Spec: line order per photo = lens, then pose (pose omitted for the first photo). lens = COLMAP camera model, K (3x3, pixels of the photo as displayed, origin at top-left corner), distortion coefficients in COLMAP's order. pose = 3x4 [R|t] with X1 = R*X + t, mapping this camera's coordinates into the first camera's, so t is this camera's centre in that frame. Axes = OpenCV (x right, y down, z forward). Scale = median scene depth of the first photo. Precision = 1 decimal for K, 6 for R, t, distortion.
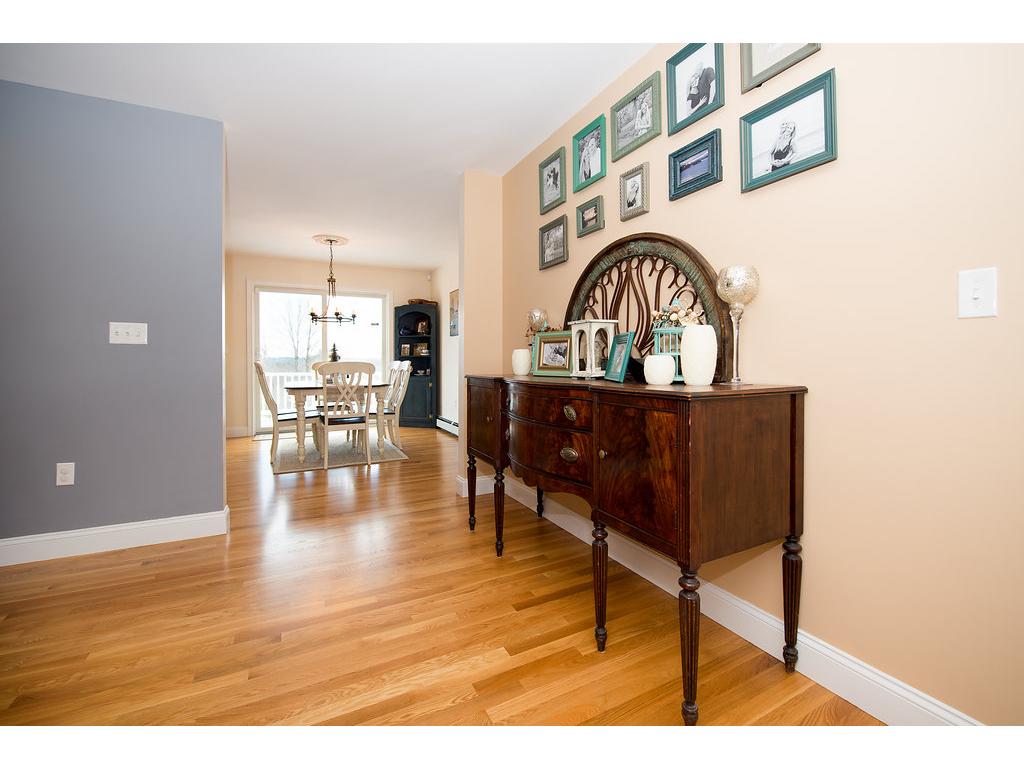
lens RADIAL K [[439.8, 0, 527.0], [0, 439.8, 365.6], [0, 0, 1]] dist [-0.011633, -0.000659]
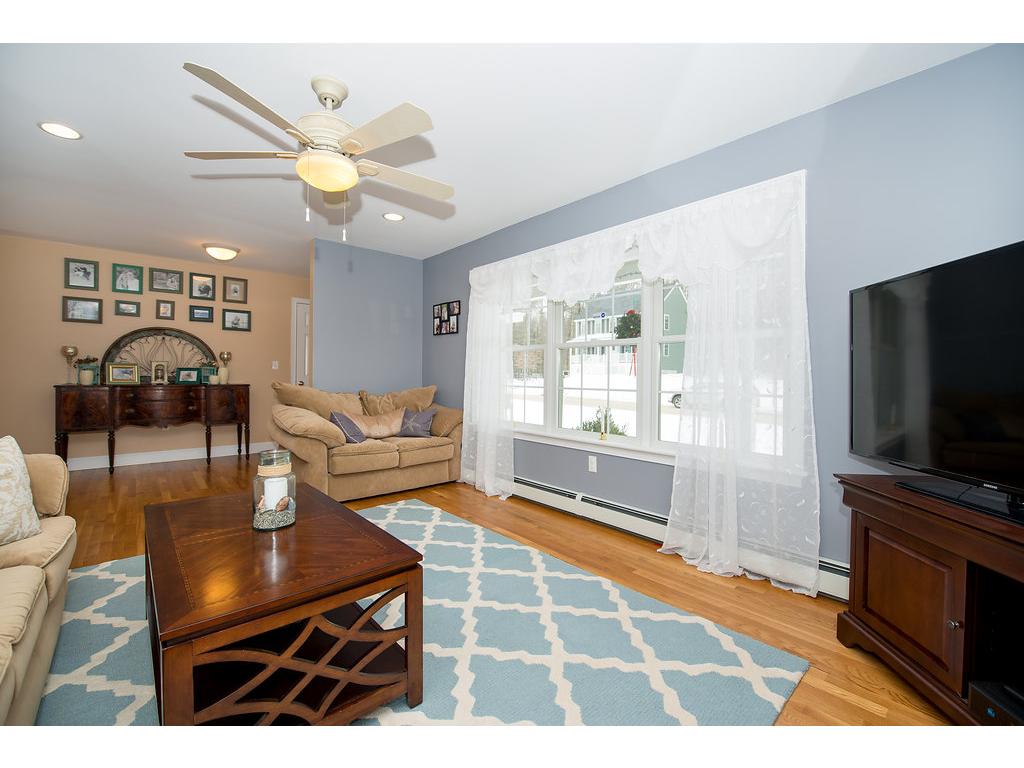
lens RADIAL K [[439.8, 0, 519.3], [0, 439.8, 375.4], [0, 0, 1]] dist [-0.011633, -0.000659]
pose [[-0.214177, -0.010083, 0.976743, -2.704882], [-0.008217, 0.999930, 0.008521, -0.058443], [-0.976760, -0.006201, -0.214245, -0.456622]]
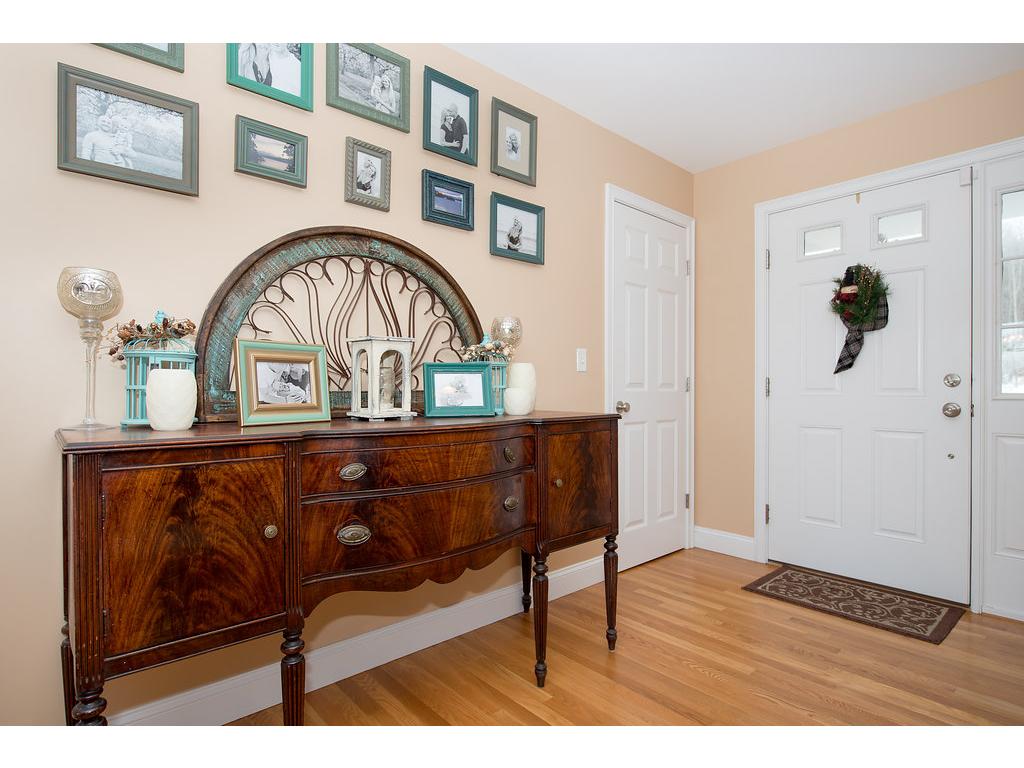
lens RADIAL K [[535.4, 0, 508.4], [0, 535.4, 389.6], [0, 0, 1]] dist [0.001607, -0.000139]
pose [[-0.219999, -0.004529, 0.975490, -0.749887], [0.009734, 0.999929, 0.006837, -0.022421], [-0.975452, 0.011000, -0.219939, 0.999385]]
